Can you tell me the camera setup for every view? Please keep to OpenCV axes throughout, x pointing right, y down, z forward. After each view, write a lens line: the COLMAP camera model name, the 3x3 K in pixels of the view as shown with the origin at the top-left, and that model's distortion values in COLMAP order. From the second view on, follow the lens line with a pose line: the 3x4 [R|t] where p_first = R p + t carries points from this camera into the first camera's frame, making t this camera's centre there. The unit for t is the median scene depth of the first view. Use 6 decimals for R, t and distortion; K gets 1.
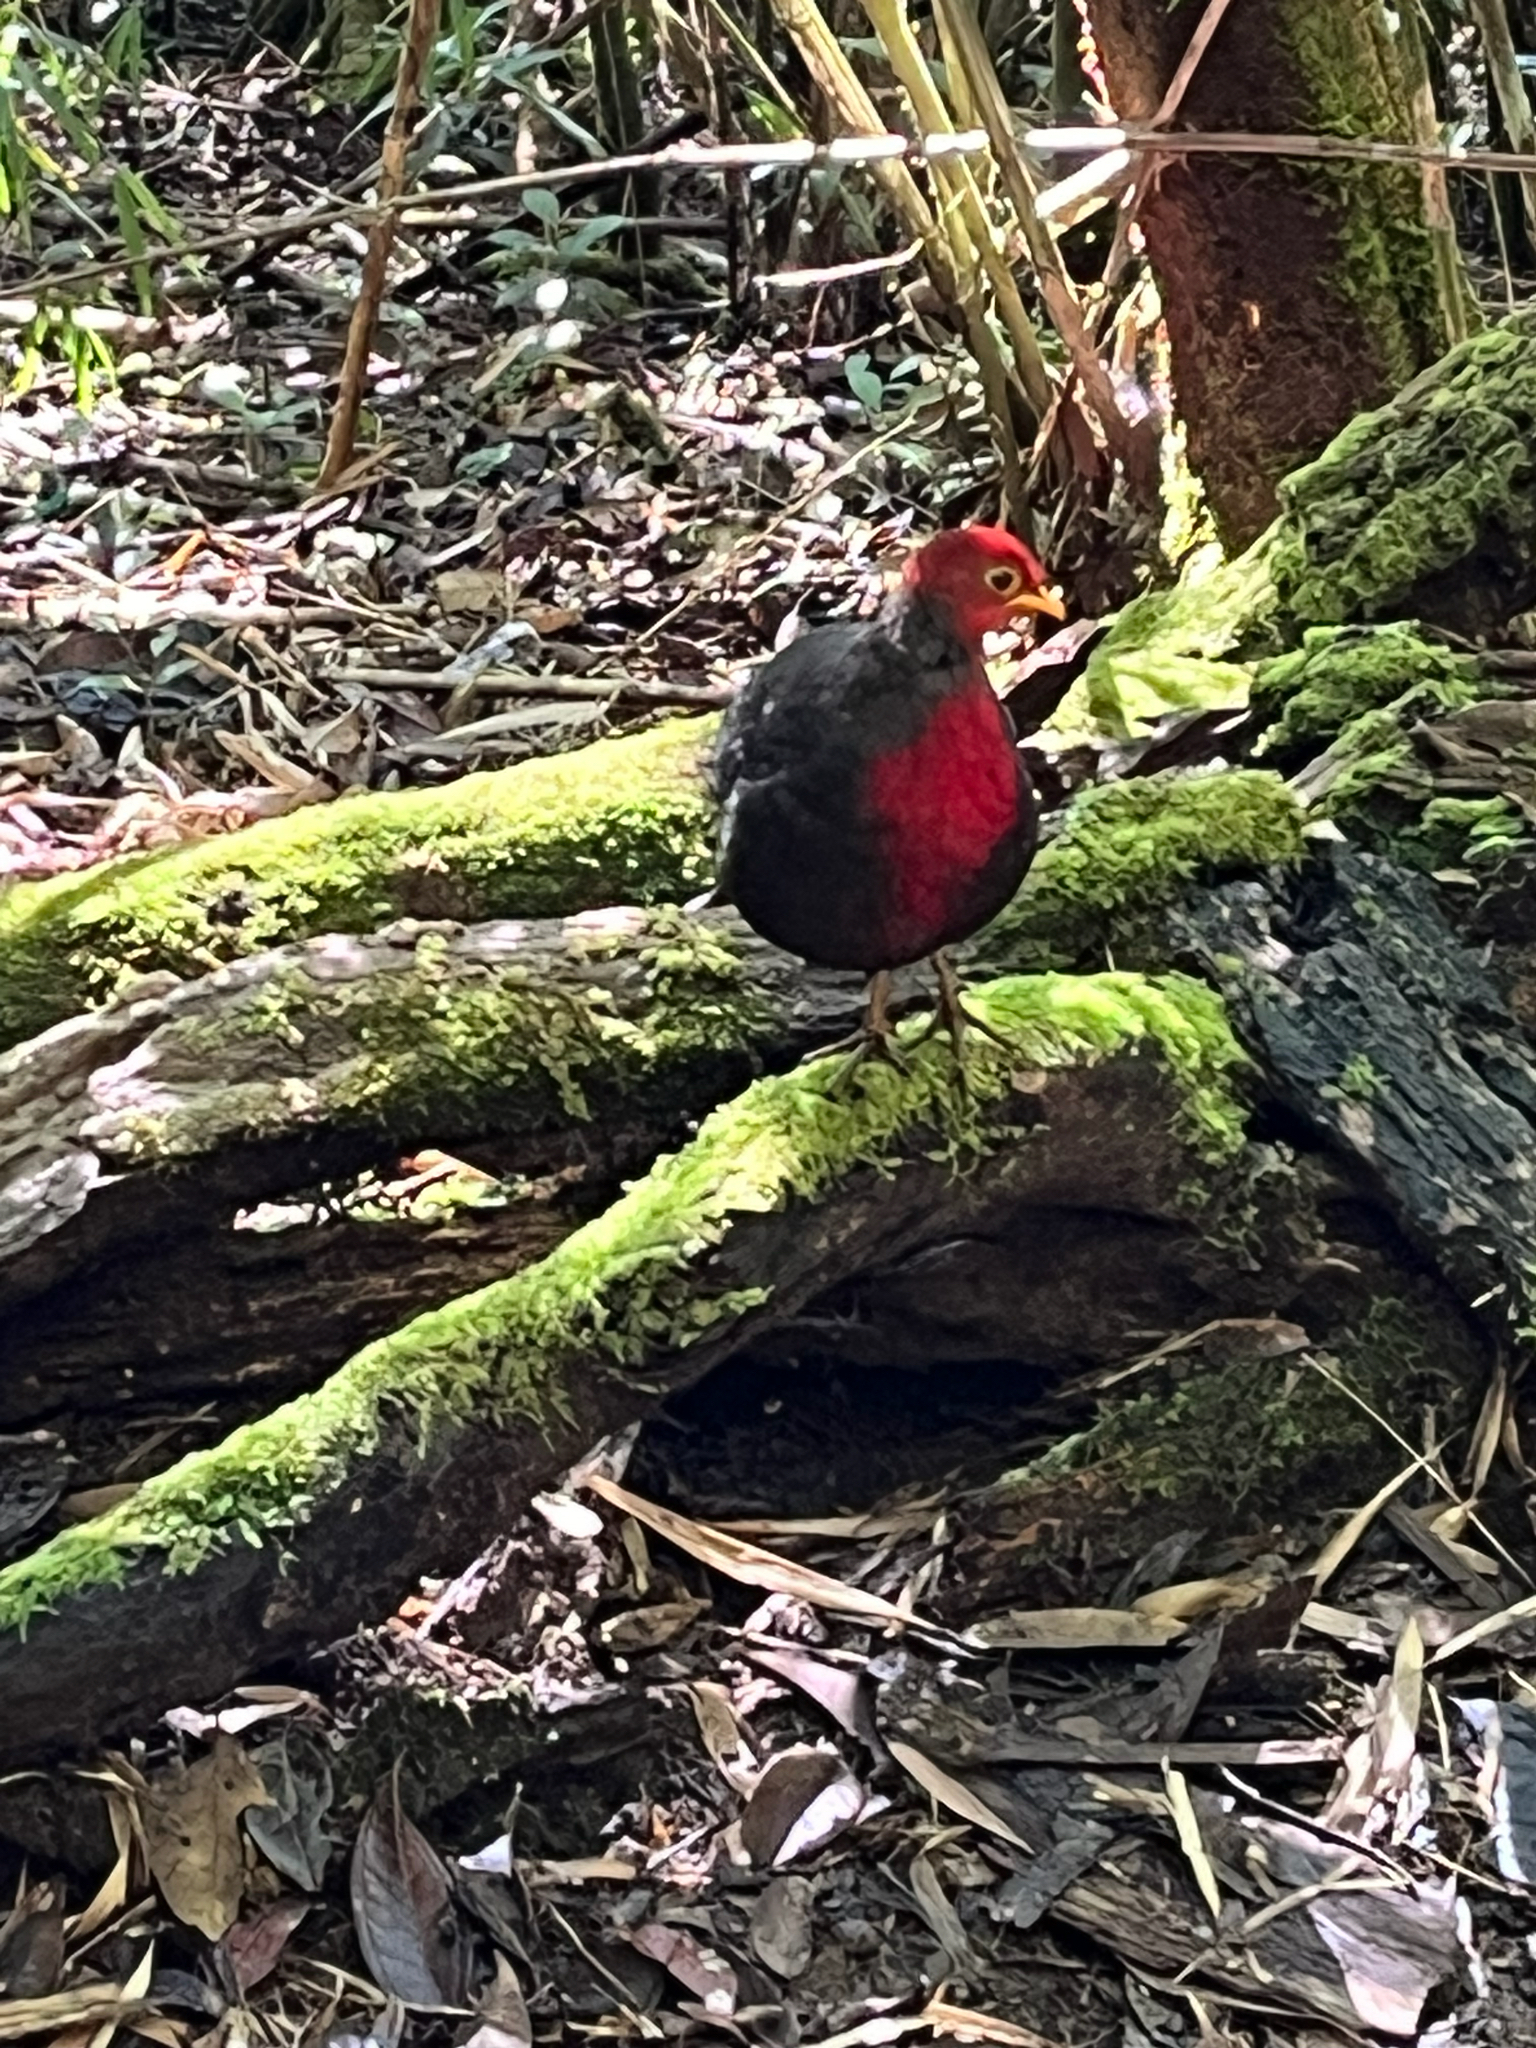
lens RADIAL K [[7587.8, 0, 768.0], [0, 7587.8, 1024.0], [0, 0, 1]] dist [0.167665, 0.488663]
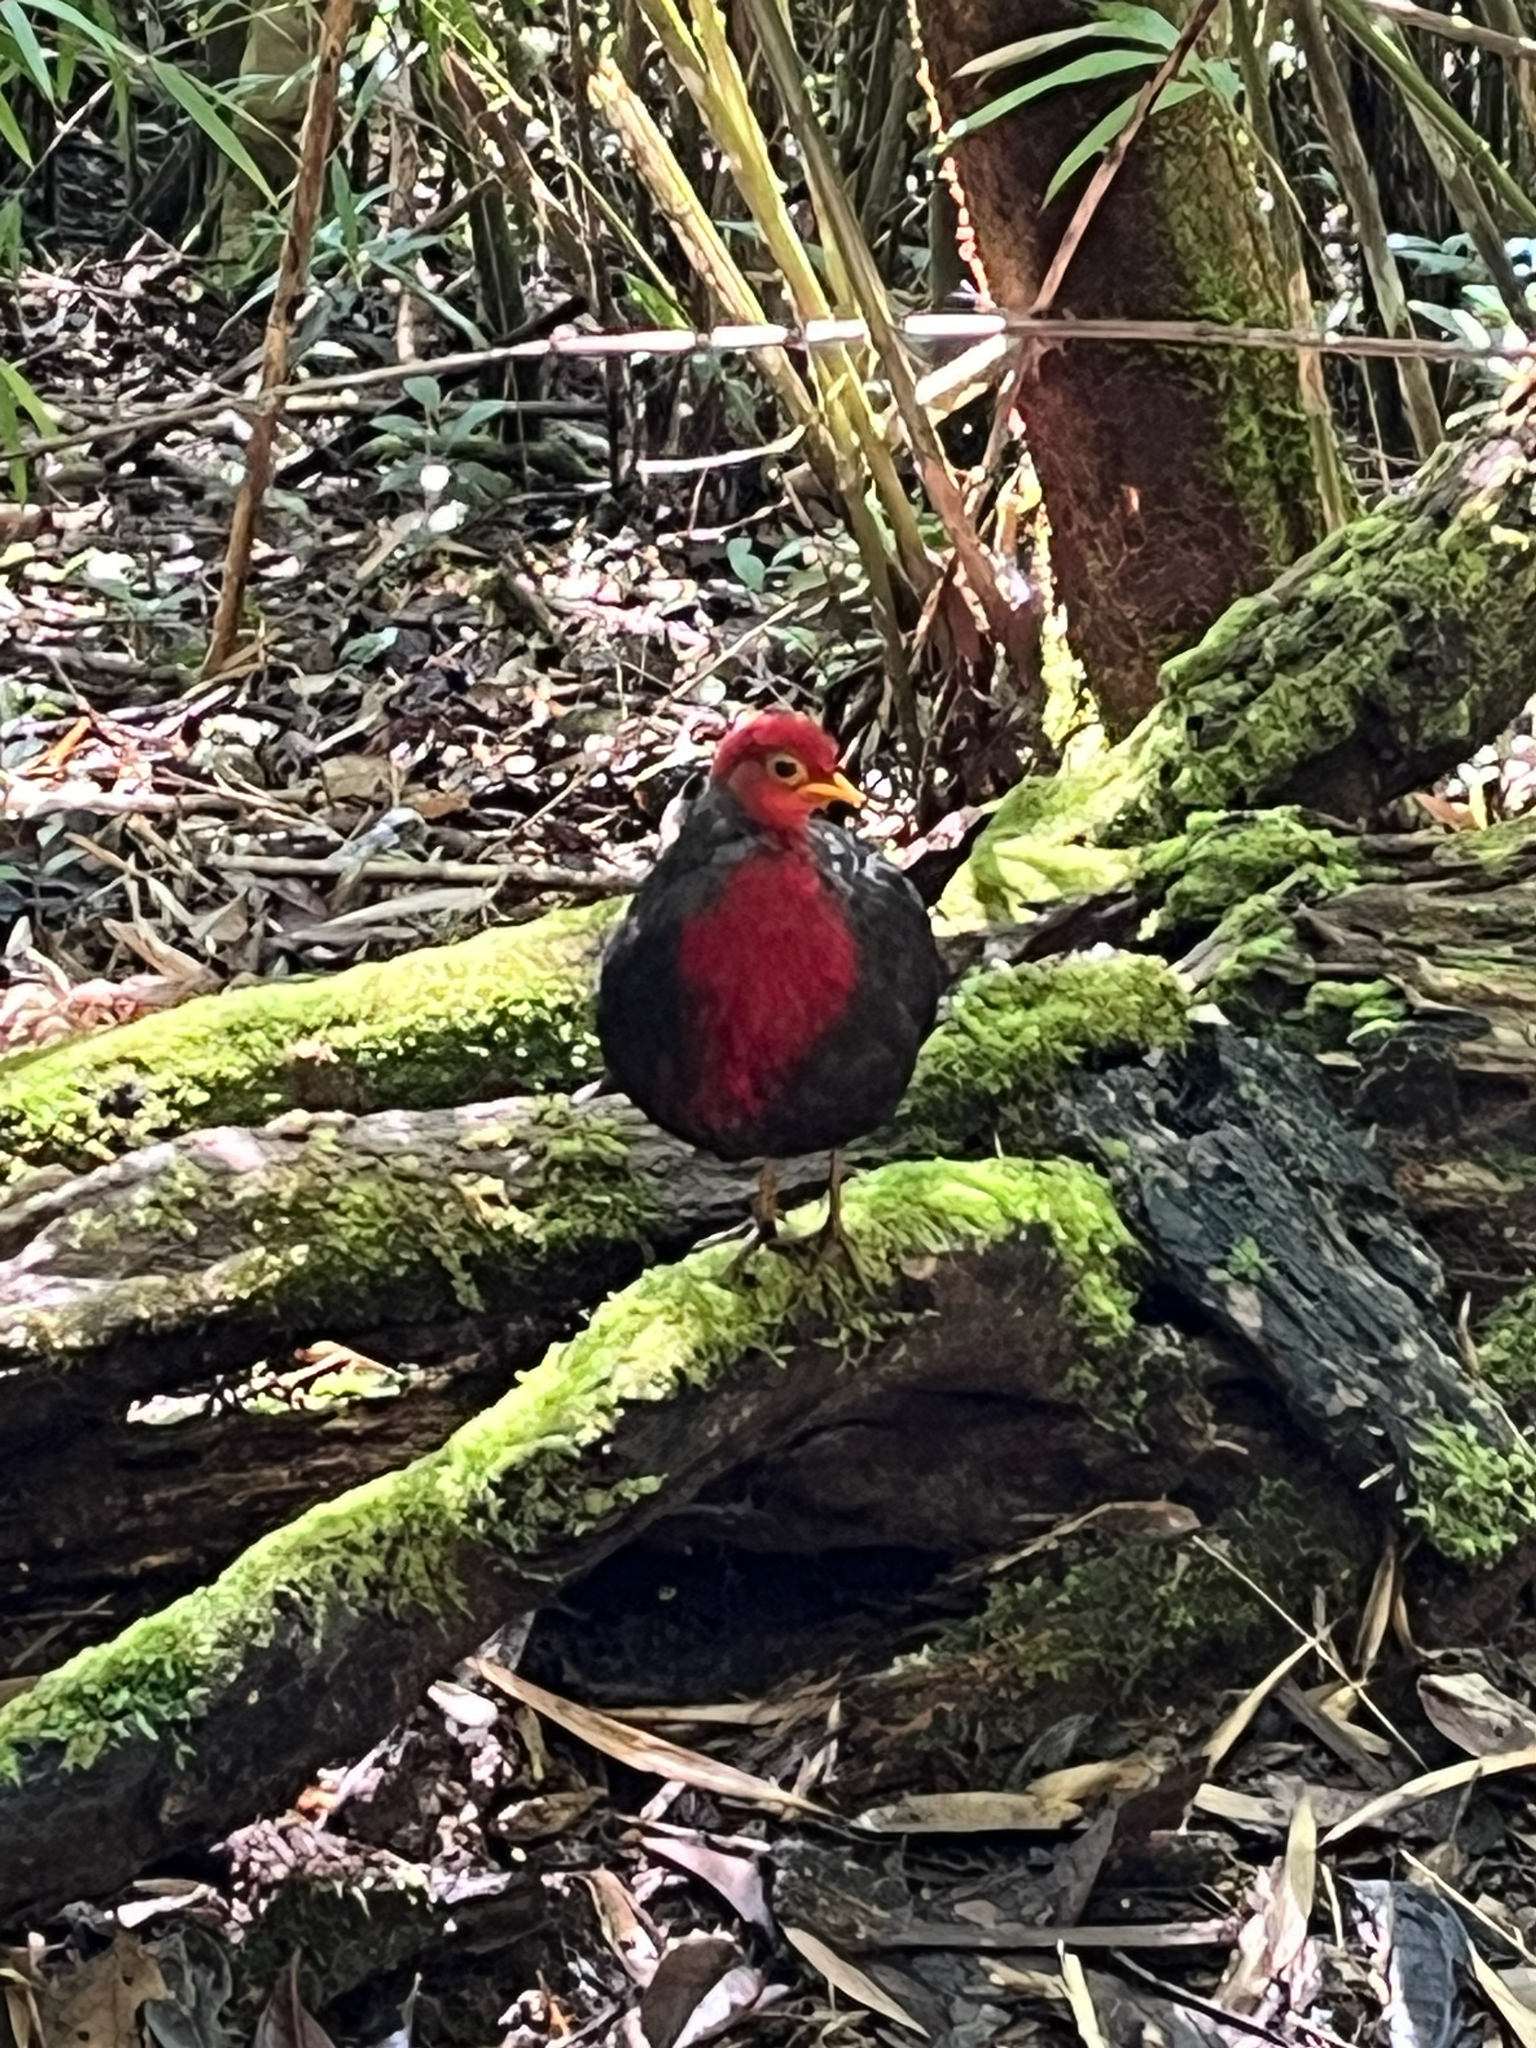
lens RADIAL K [[7587.8, 0, 768.0], [0, 7587.8, 1024.0], [0, 0, 1]] dist [0.167665, 0.488663]
pose [[0.999845, -0.009085, 0.015092, -0.000438], [0.009430, 0.999691, -0.022994, -0.001582], [-0.014878, 0.023132, 0.999622, -0.005966]]
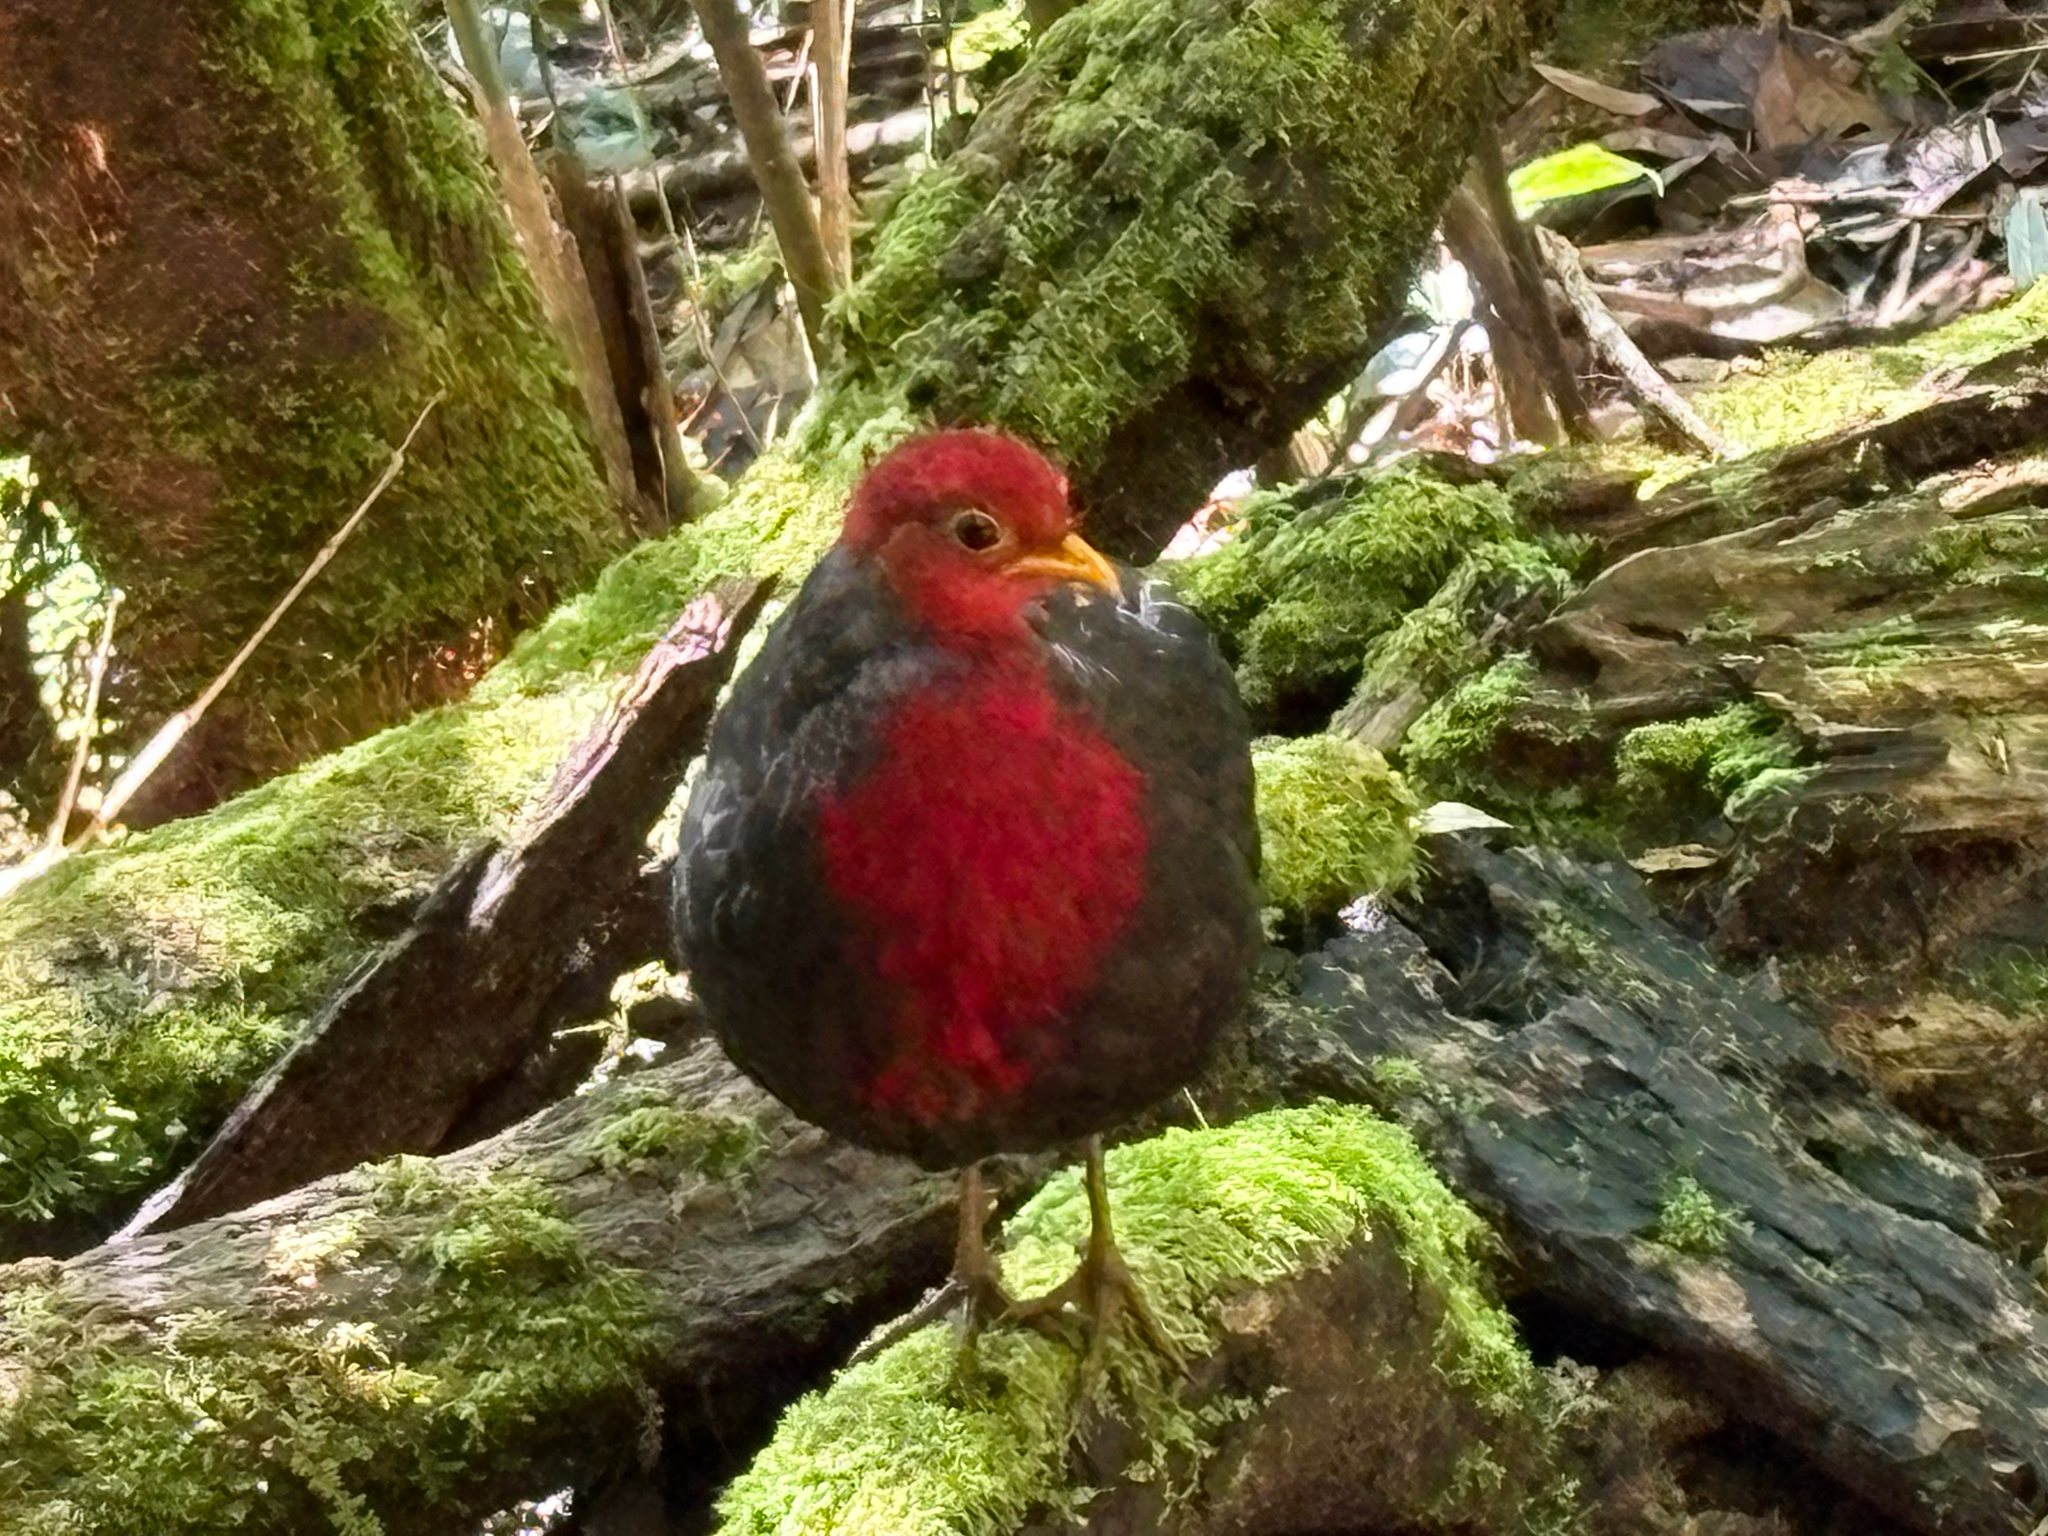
lens RADIAL K [[13577.4, 0, 1024.0], [0, 13577.4, 768.0], [0, 0, 1]] dist [0.082680, 13.692687]
pose [[0.950118, -0.179064, 0.255367, -0.204416], [0.194236, 0.980321, -0.035269, 0.000206], [-0.244026, 0.083111, 0.966201, 0.030681]]
